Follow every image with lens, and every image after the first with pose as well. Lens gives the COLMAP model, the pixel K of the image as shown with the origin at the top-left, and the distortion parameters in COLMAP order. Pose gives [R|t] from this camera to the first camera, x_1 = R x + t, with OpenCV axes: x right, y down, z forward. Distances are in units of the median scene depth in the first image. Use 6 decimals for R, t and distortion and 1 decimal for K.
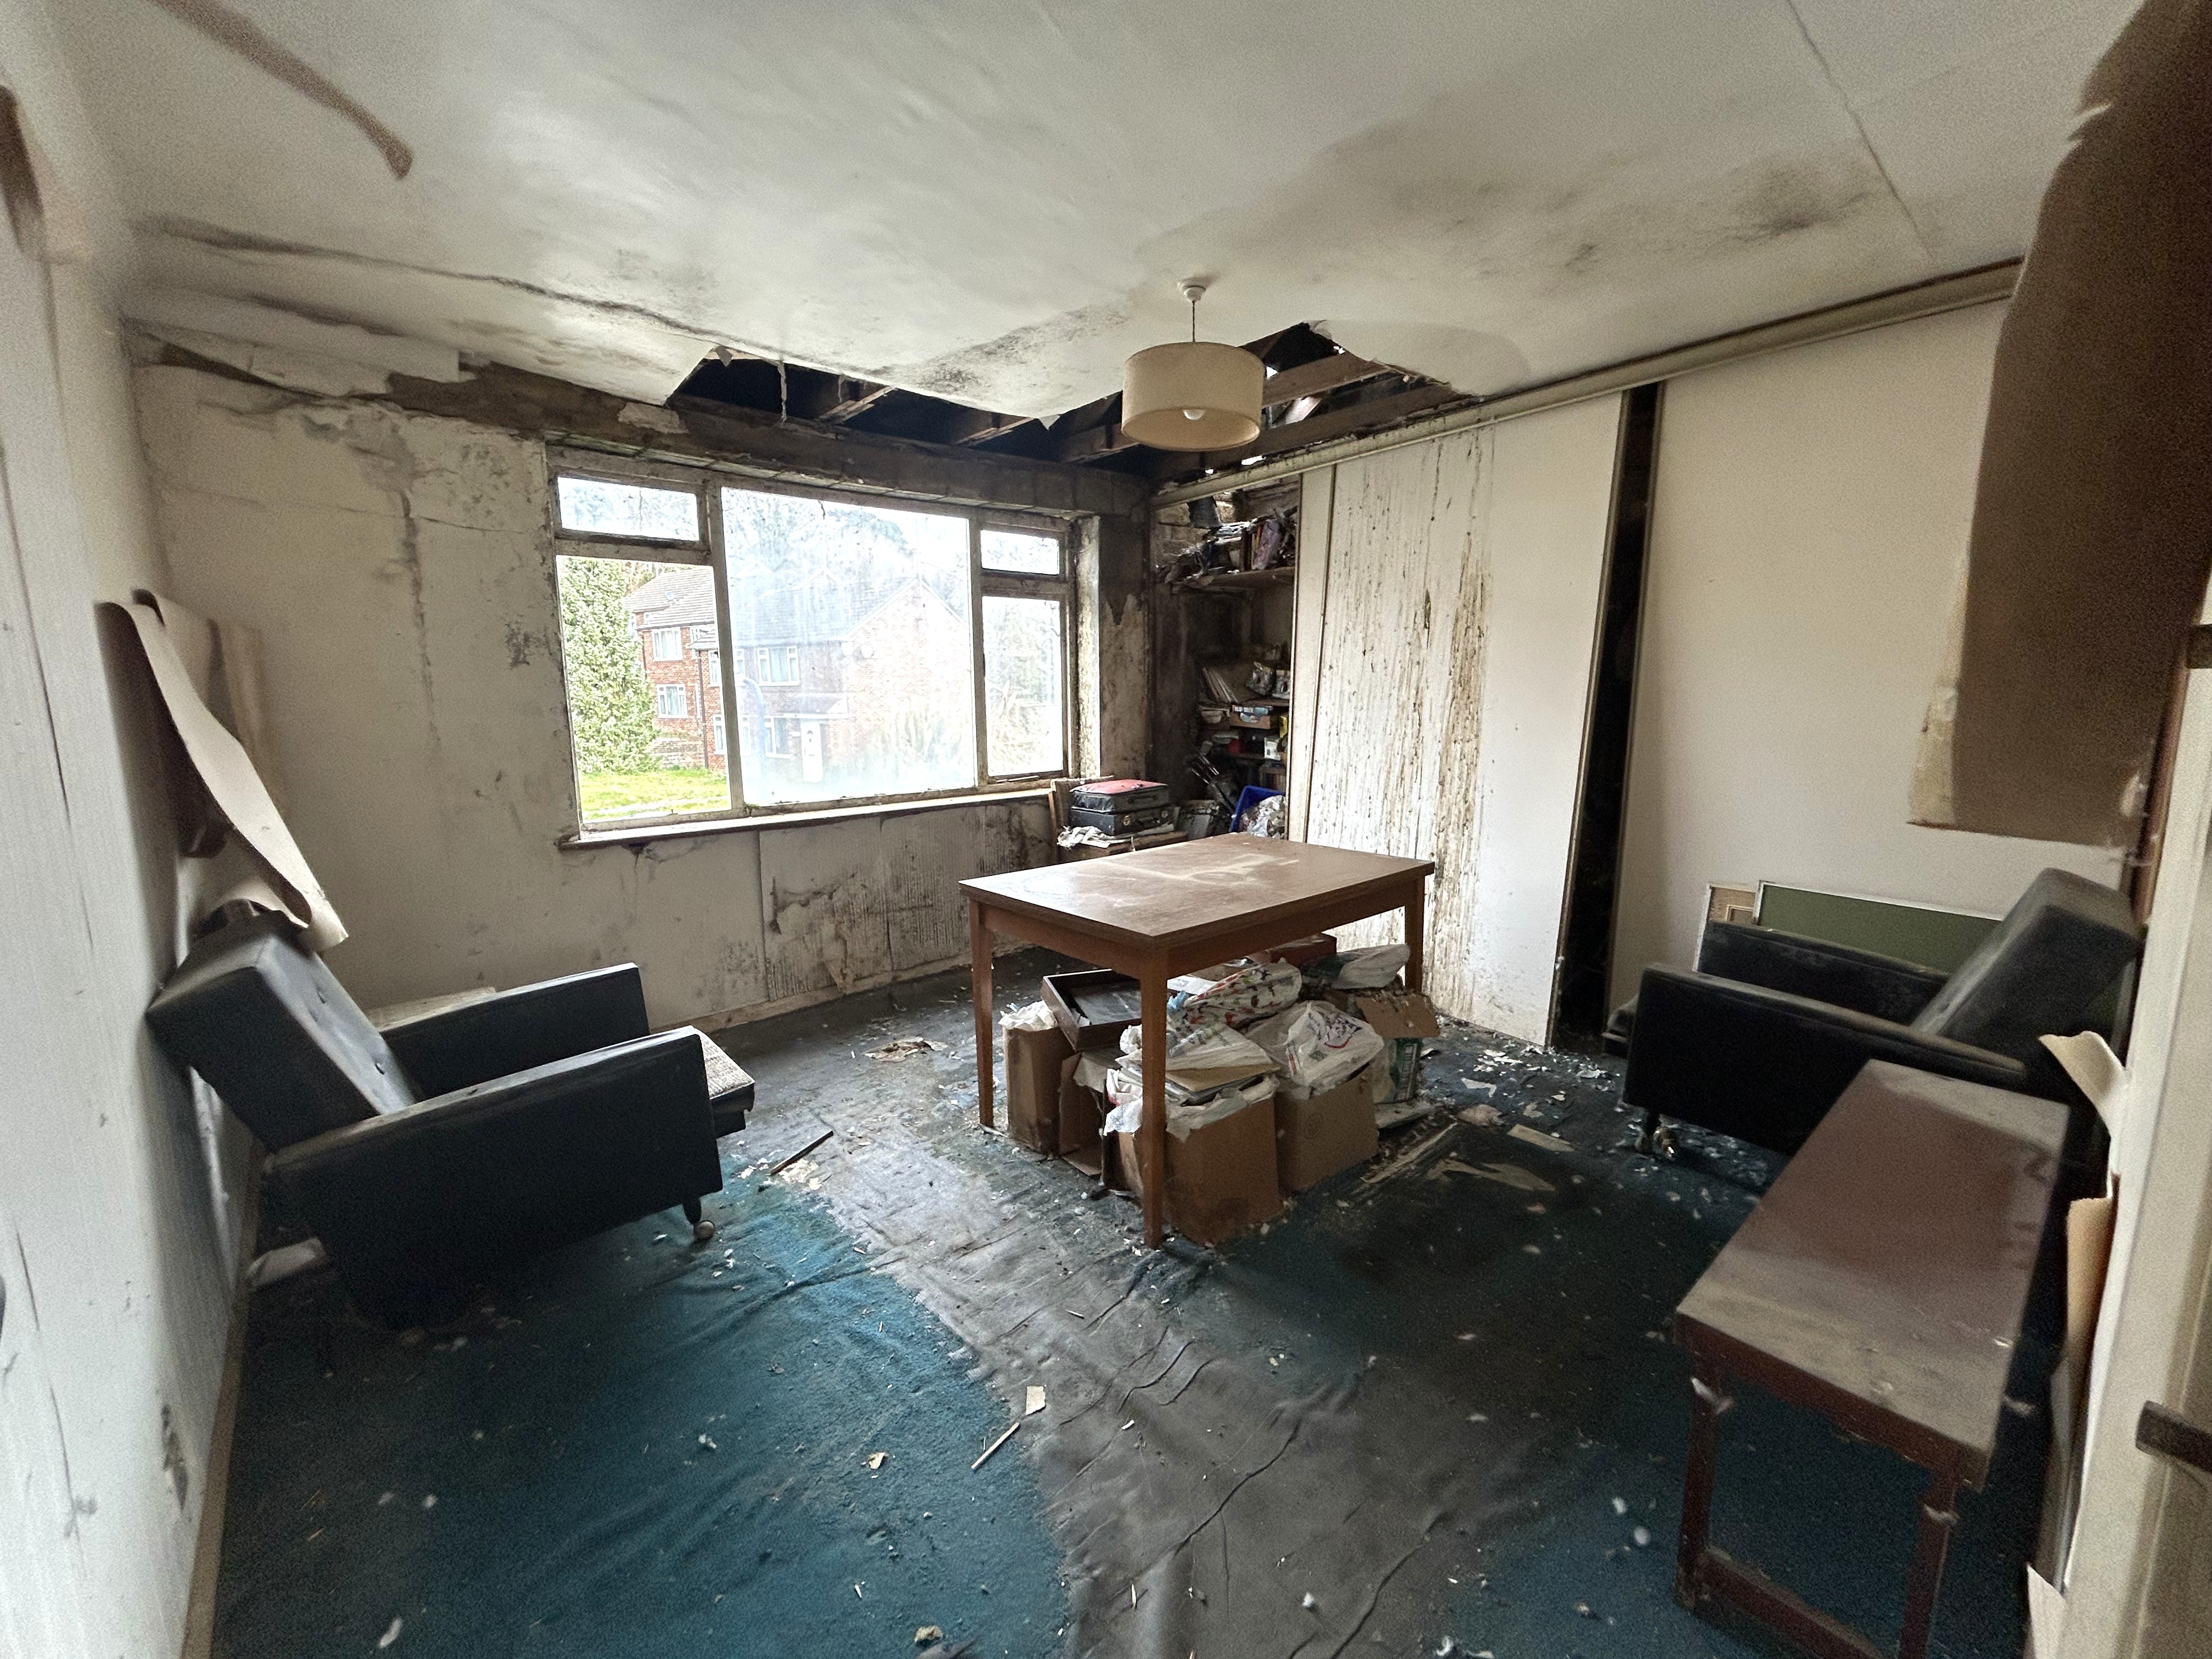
lens RADIAL K [[897.0, 0, 1103.2], [0, 897.0, 828.9], [0, 0, 1]] dist [0.002094, 0.000057]
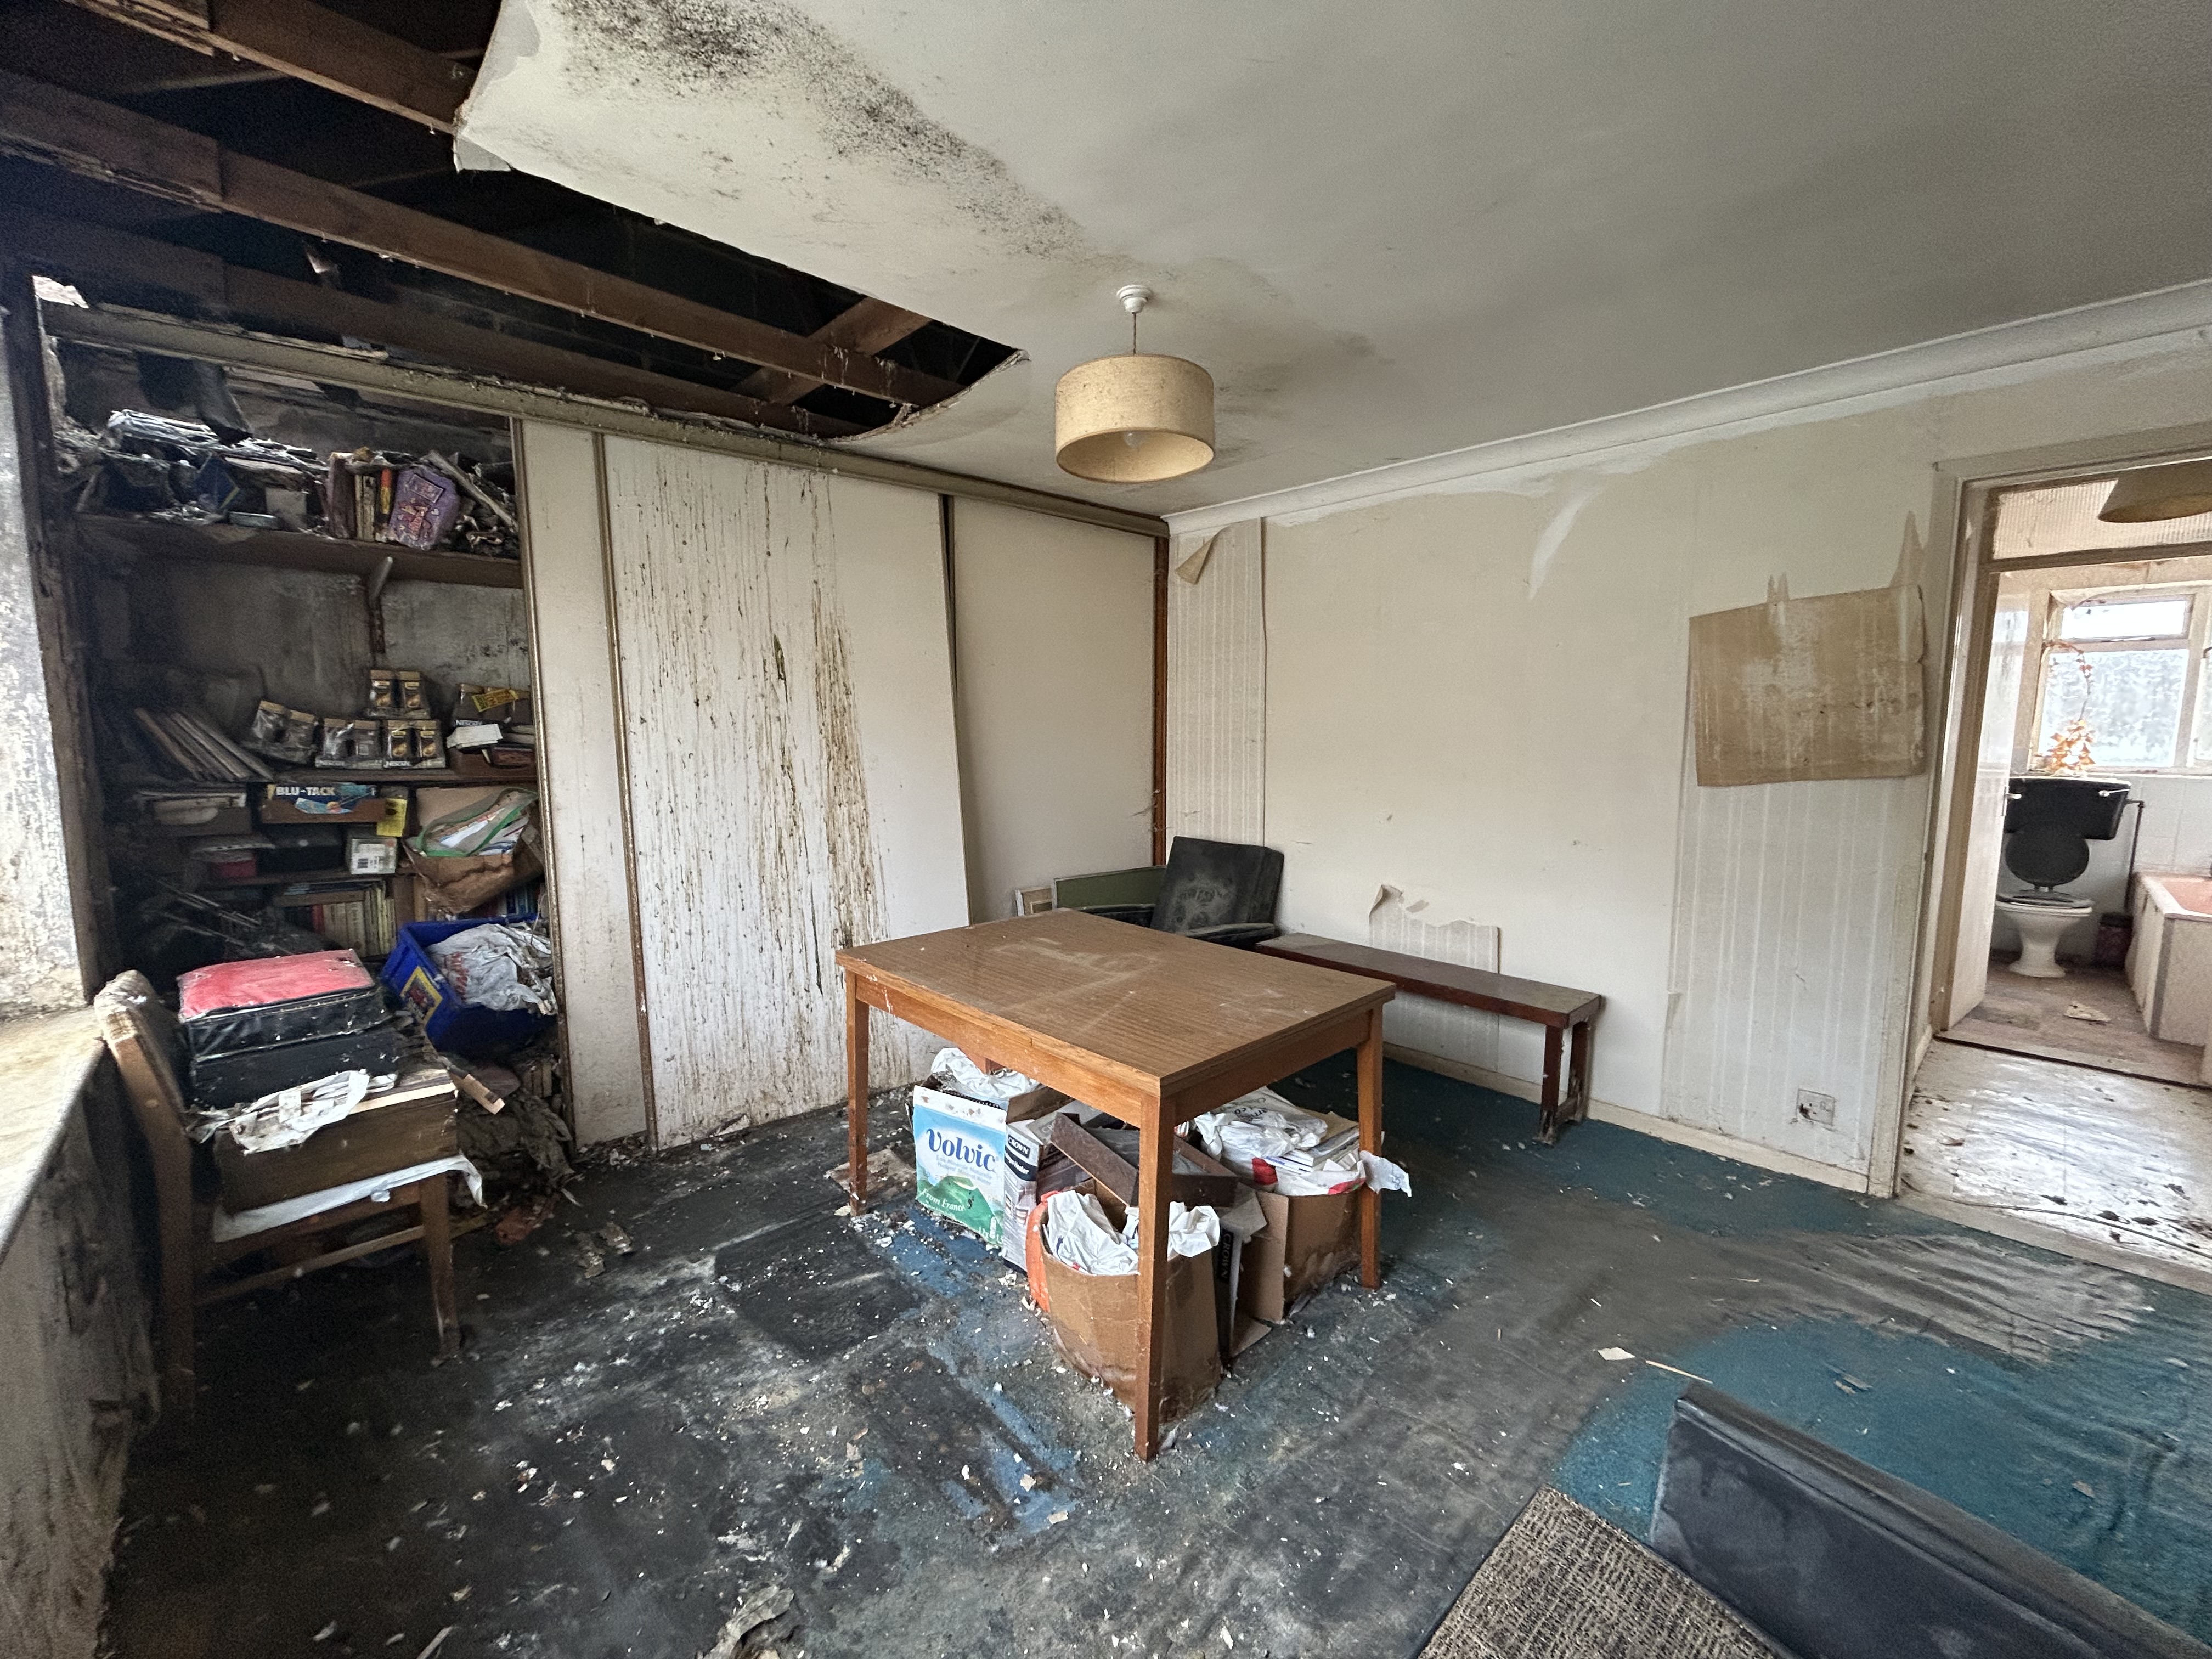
lens RADIAL K [[897.0, 0, 1105.0], [0, 897.0, 827.9], [0, 0, 1]] dist [0.002094, 0.000057]
pose [[-0.037058, -0.107625, 0.993501, -0.525719], [0.153889, 0.981710, 0.112088, -0.131526], [-0.987393, 0.157042, -0.019818, 0.729309]]
